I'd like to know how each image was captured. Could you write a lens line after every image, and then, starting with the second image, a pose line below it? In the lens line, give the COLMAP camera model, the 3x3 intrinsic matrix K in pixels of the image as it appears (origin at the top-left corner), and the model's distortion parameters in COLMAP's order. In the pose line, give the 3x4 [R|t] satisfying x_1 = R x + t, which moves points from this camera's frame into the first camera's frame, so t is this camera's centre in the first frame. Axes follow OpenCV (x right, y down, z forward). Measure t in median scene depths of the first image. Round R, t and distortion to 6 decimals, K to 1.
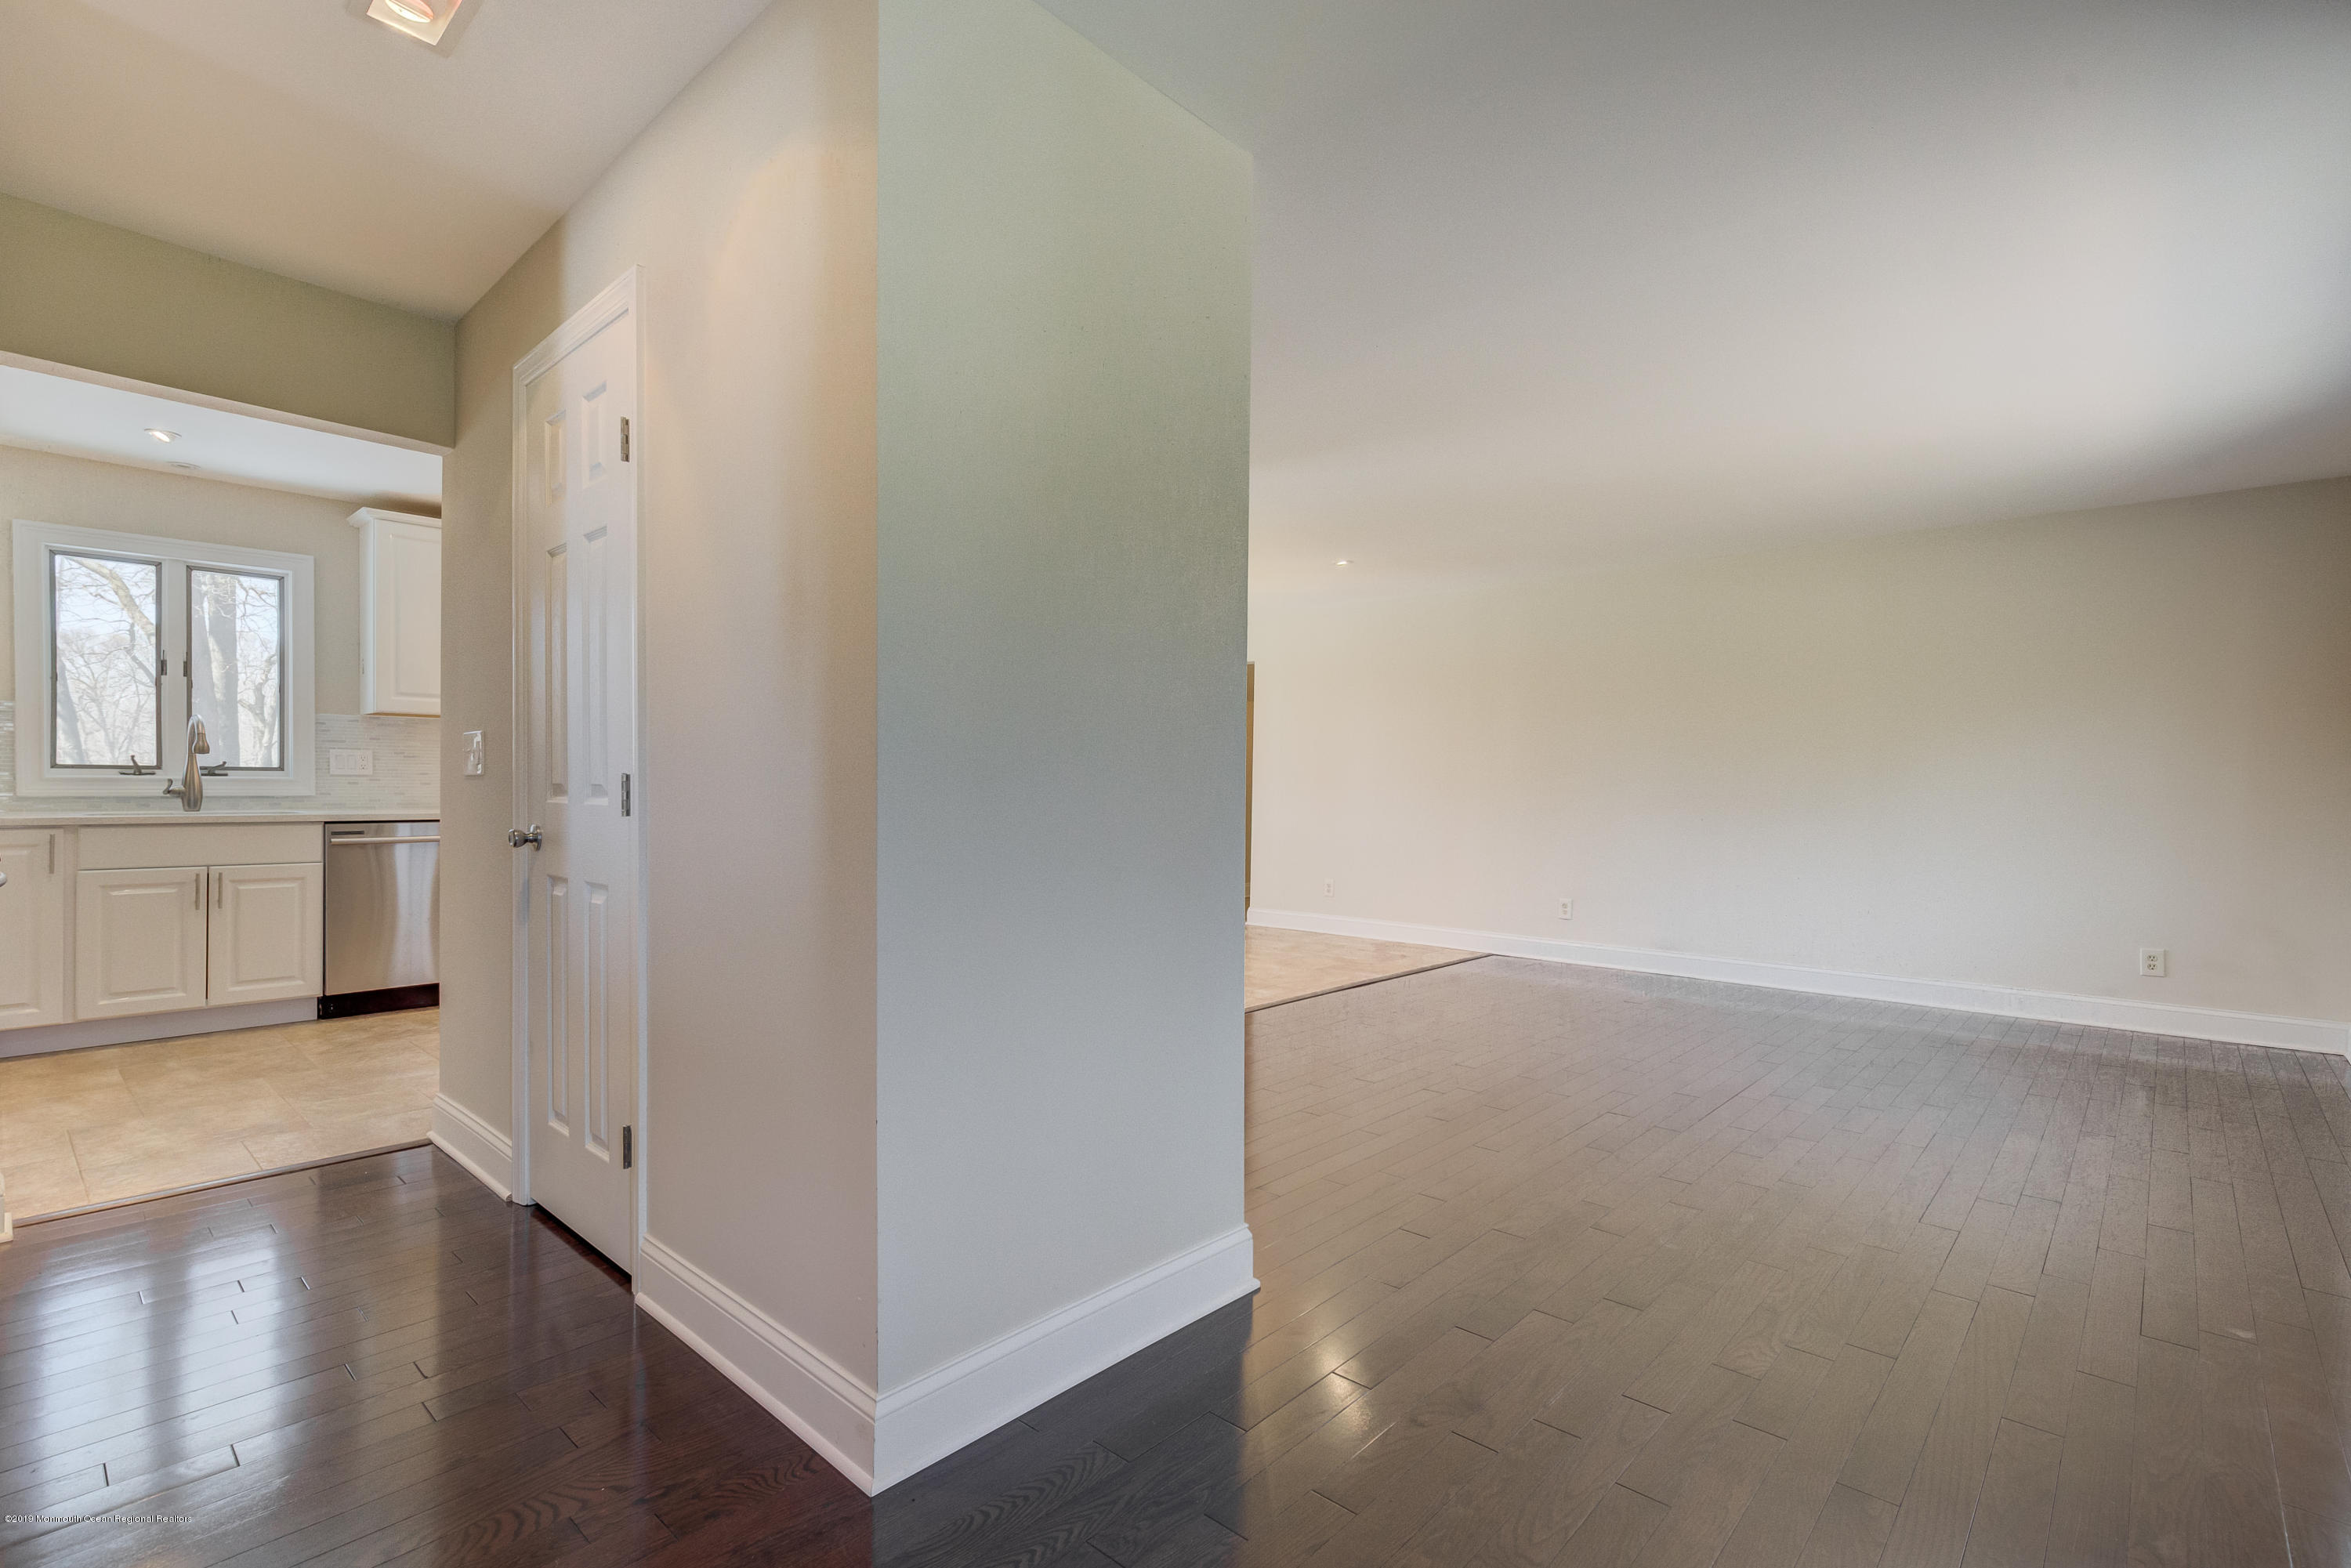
lens RADIAL K [[1090.9, 0, 1172.6], [0, 1090.9, 797.5], [0, 0, 1]] dist [0.001288, 0.000685]
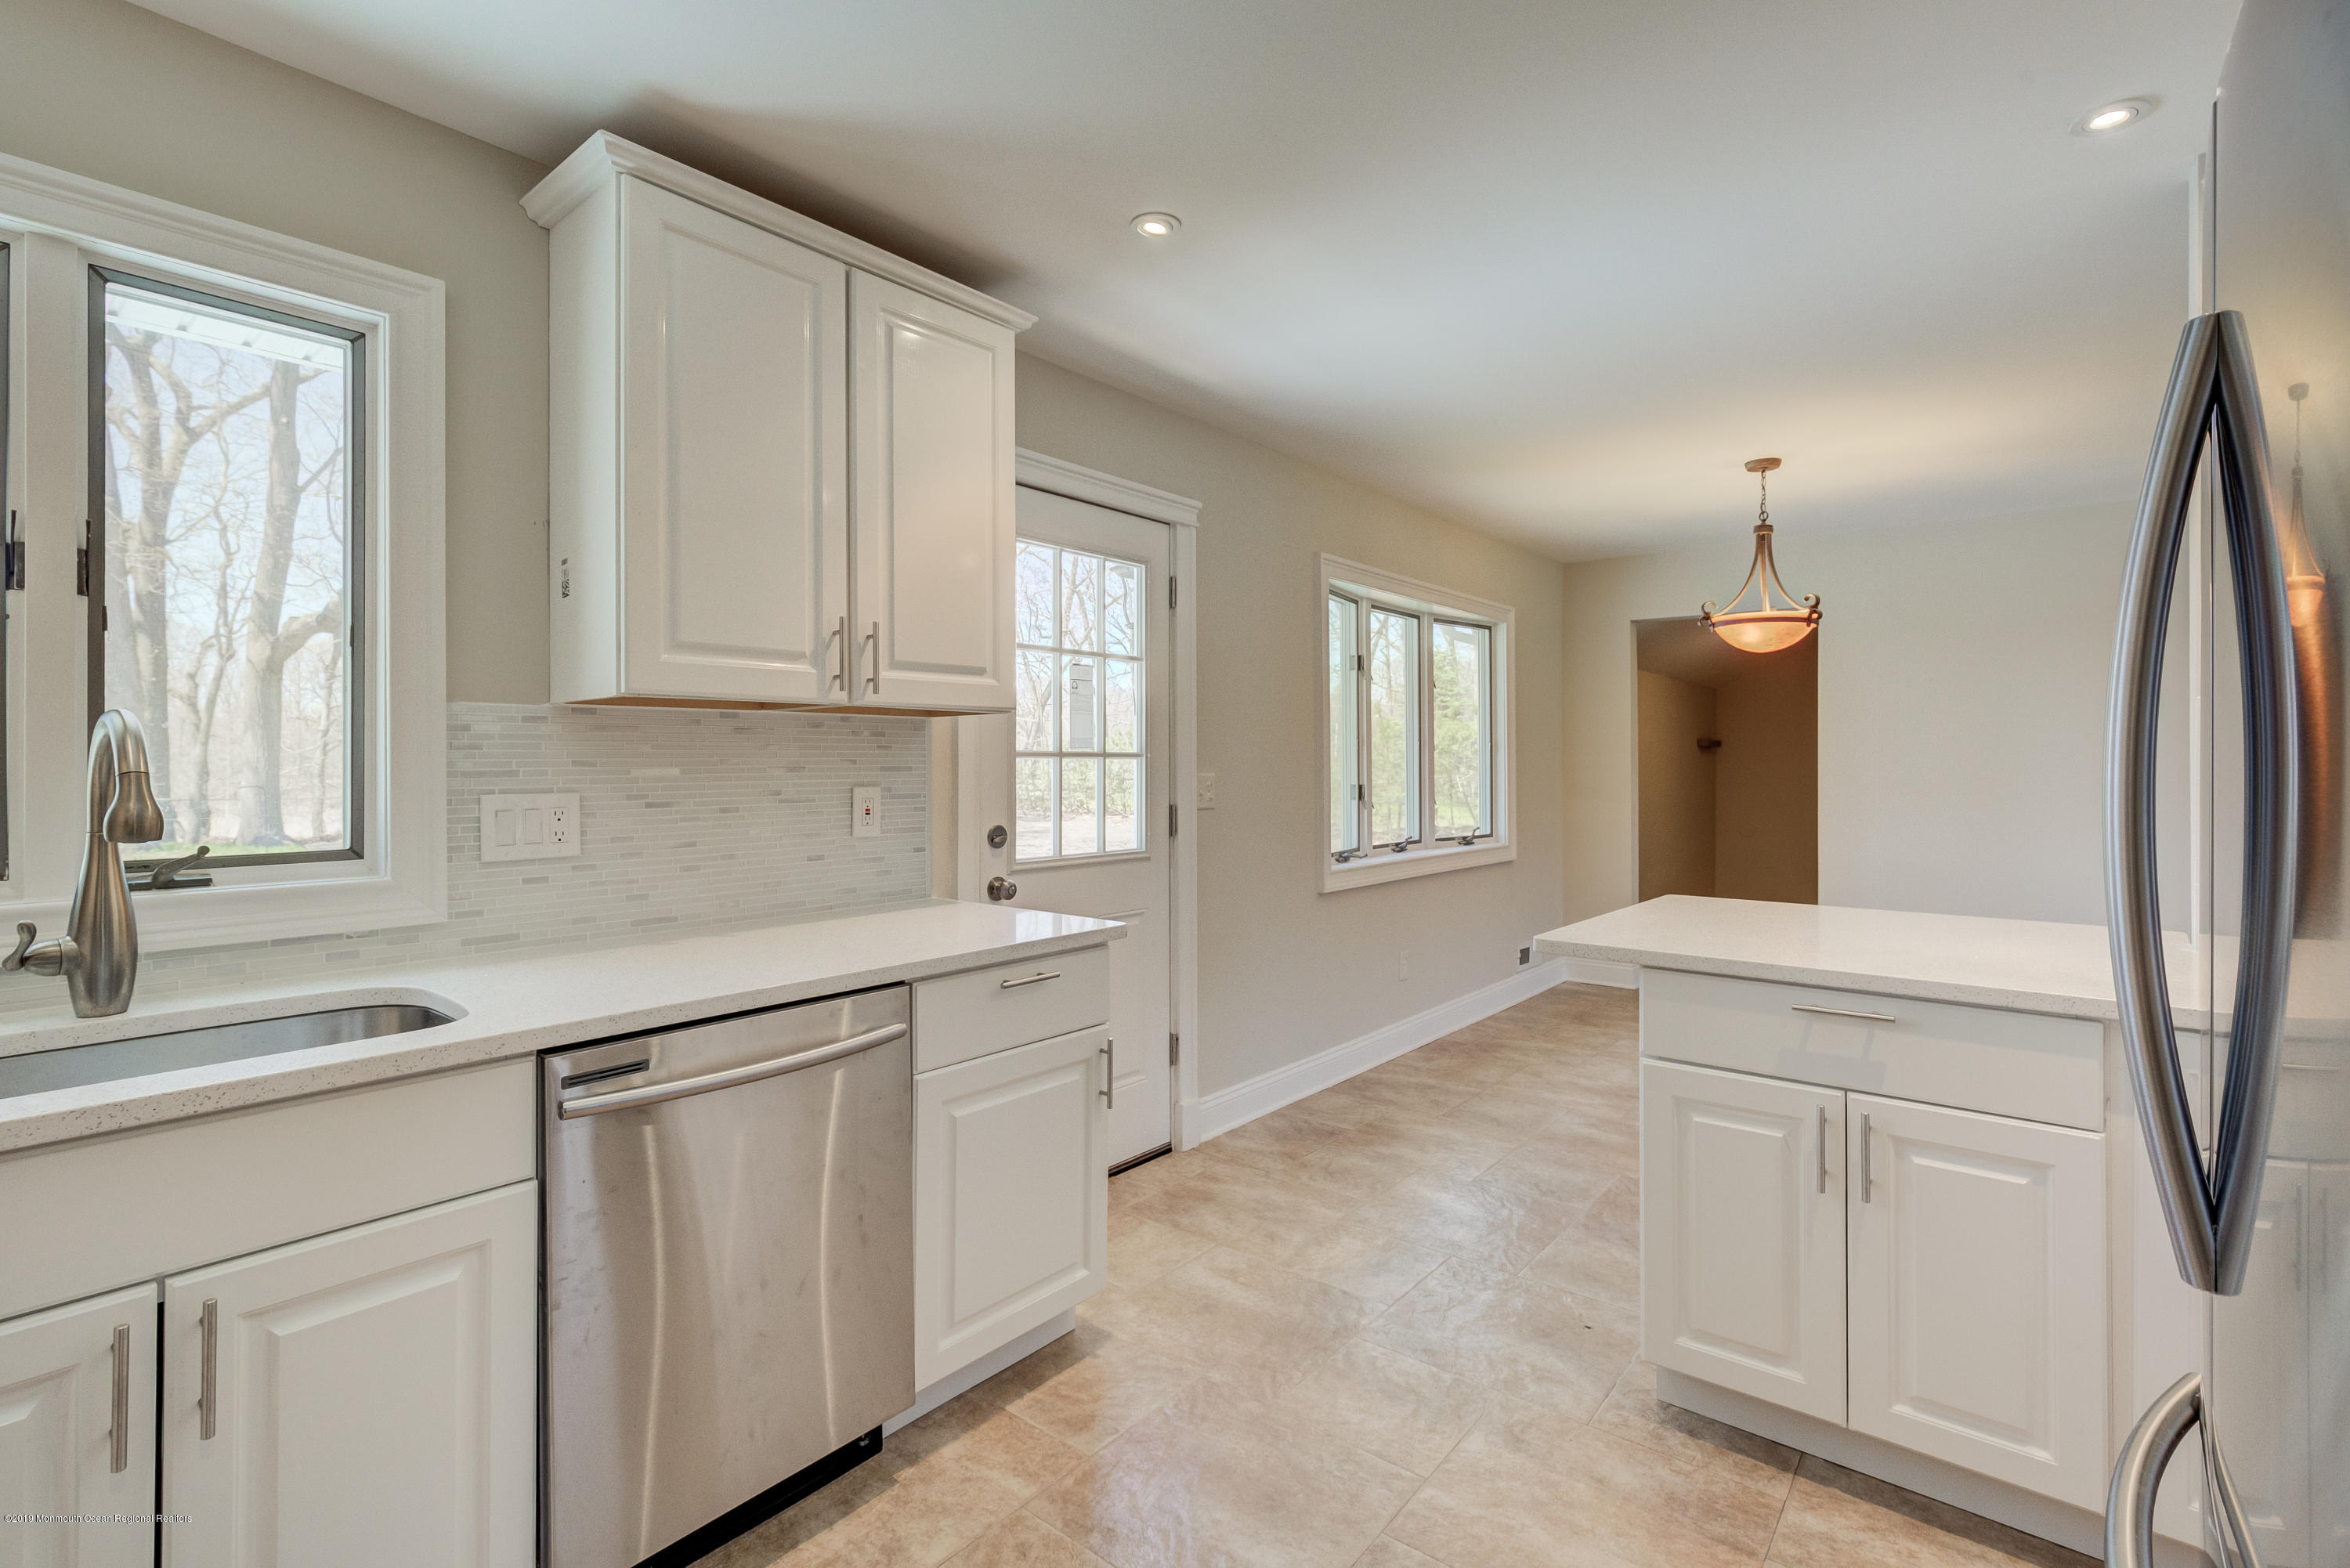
lens RADIAL K [[1075.0, 0, 1163.1], [0, 1075.0, 756.2], [0, 0, 1]] dist [-0.012795, 0.005040]
pose [[0.998881, -0.013210, 0.045405, -0.591692], [0.014063, 0.999730, -0.018519, -0.050986], [-0.045148, 0.019137, 0.998797, 0.662553]]
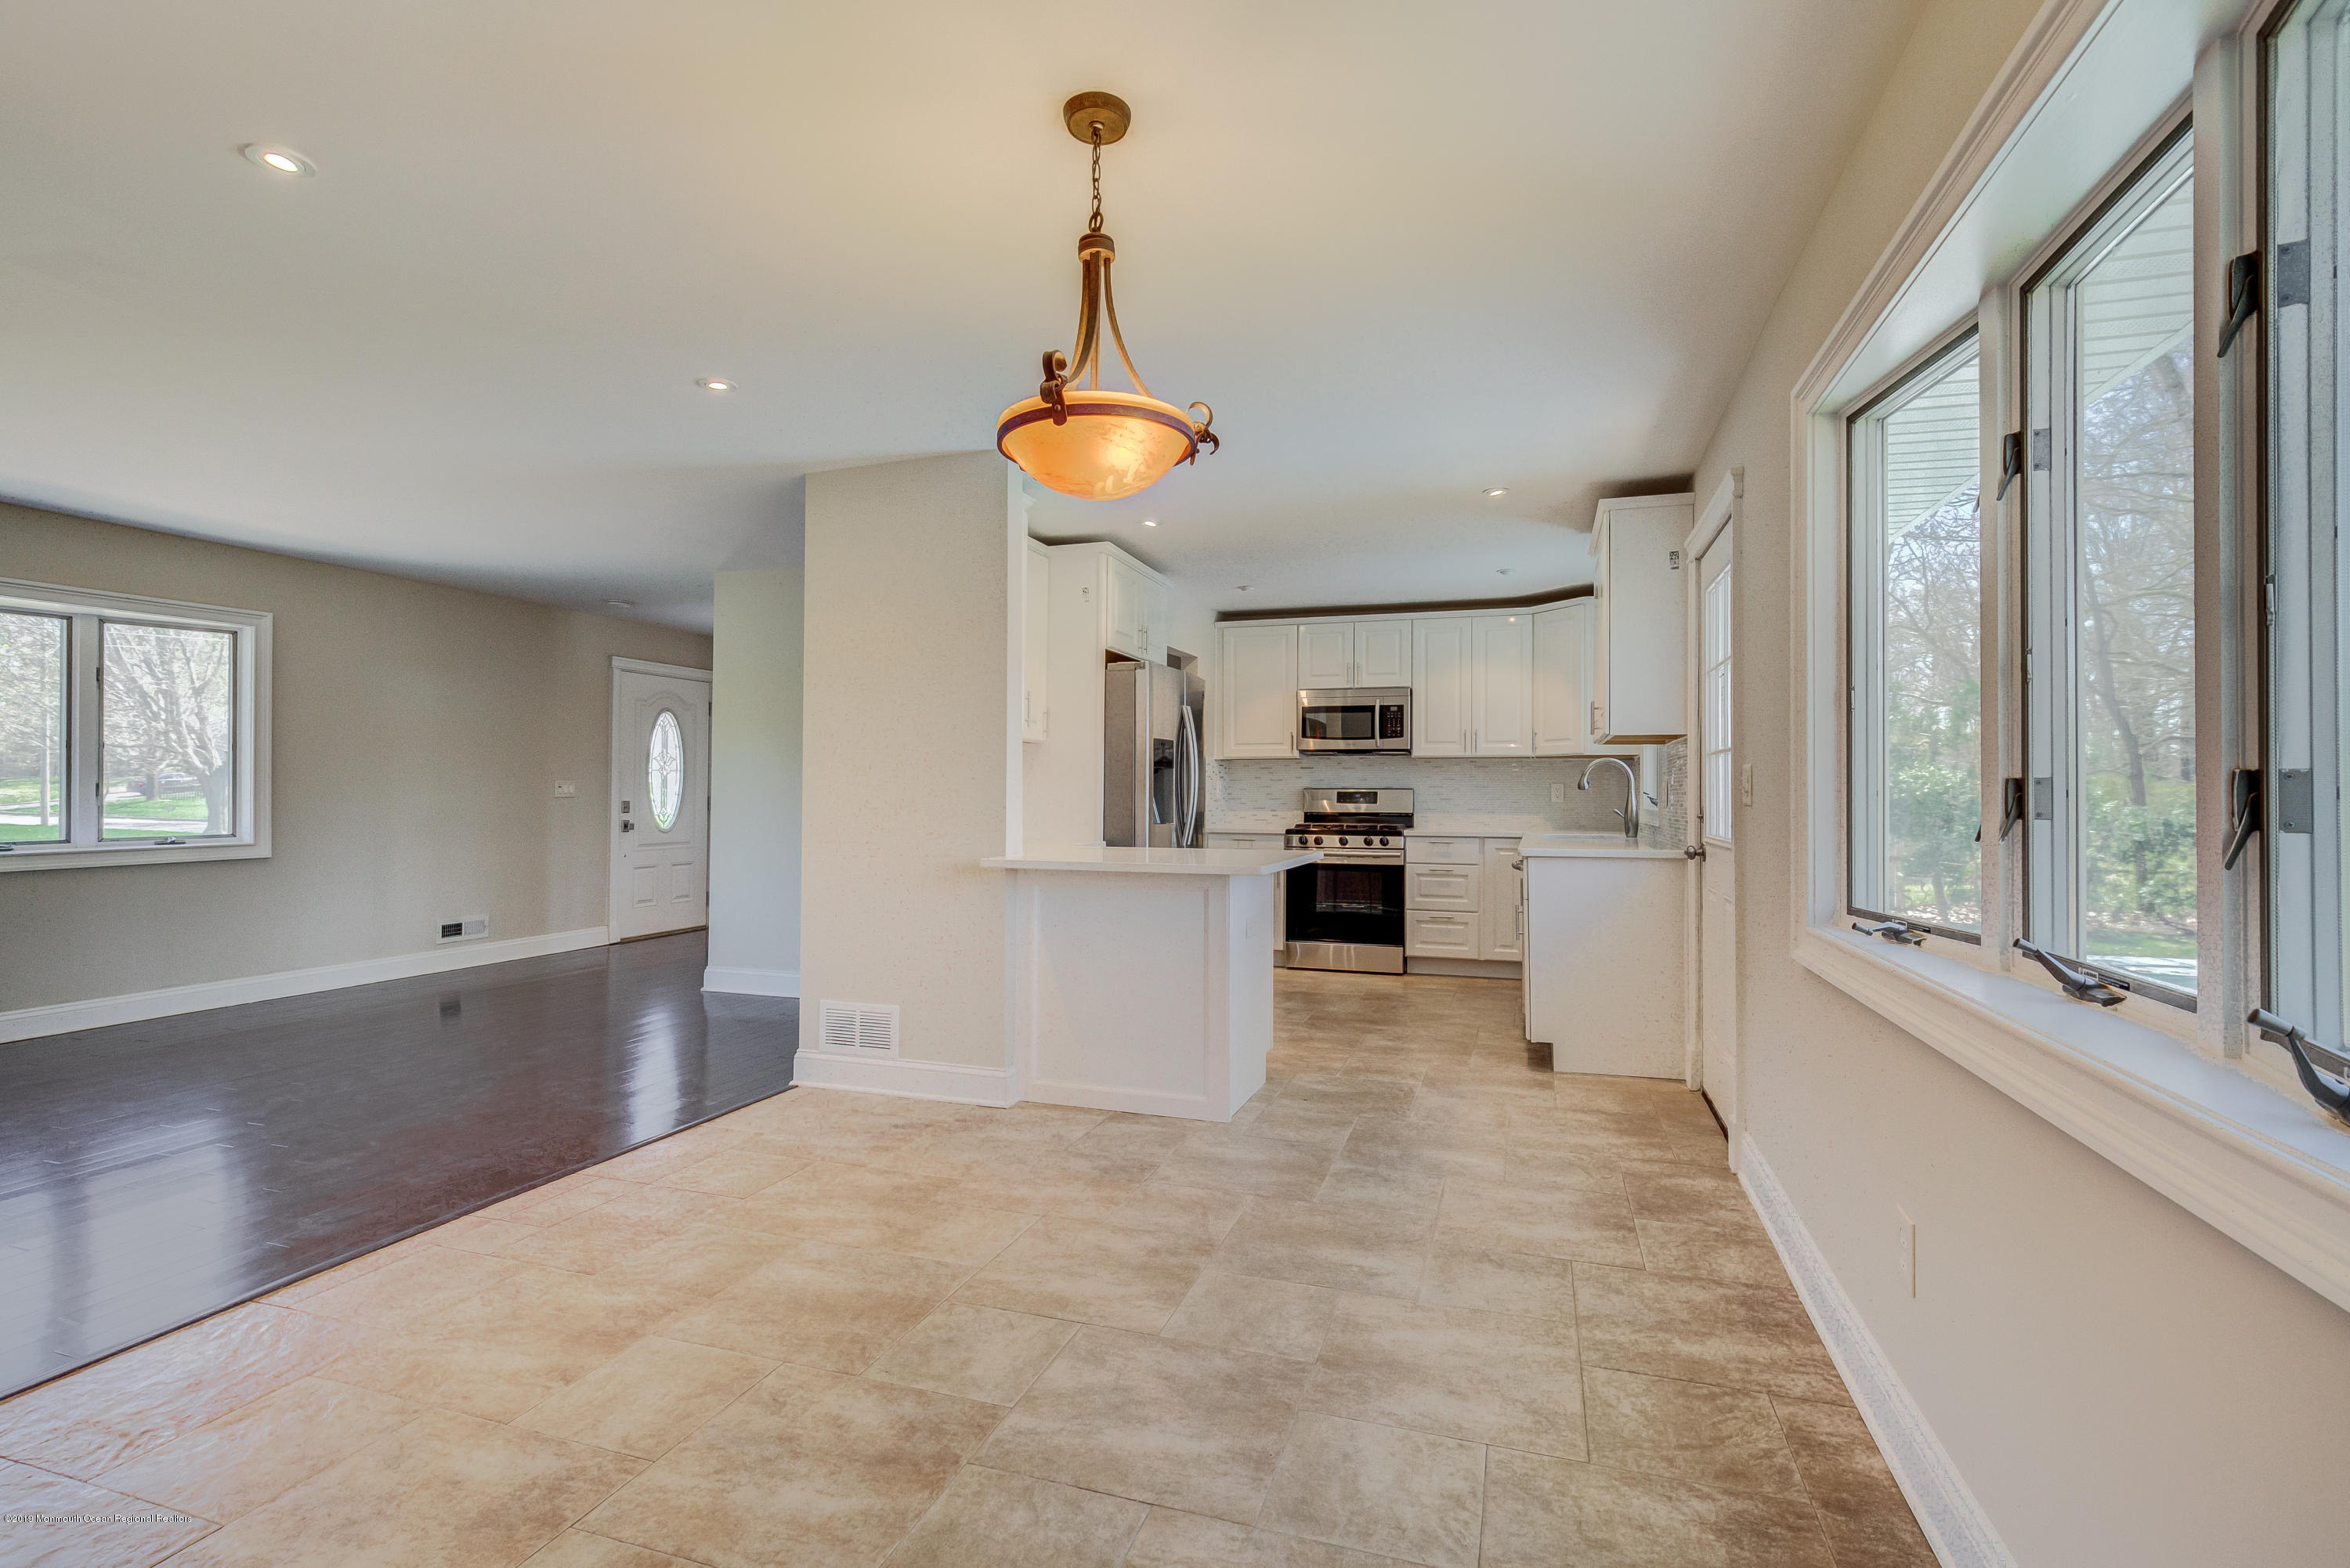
lens RADIAL K [[1072.6, 0, 1174.9], [0, 1072.6, 784.4], [0, 0, 1]] dist [-0.004582, -0.000538]
pose [[-0.914681, -0.018491, -0.403753, 0.043679], [-0.019412, 0.999810, -0.001812, -0.032950], [0.403710, 0.006180, -0.914866, 1.847545]]
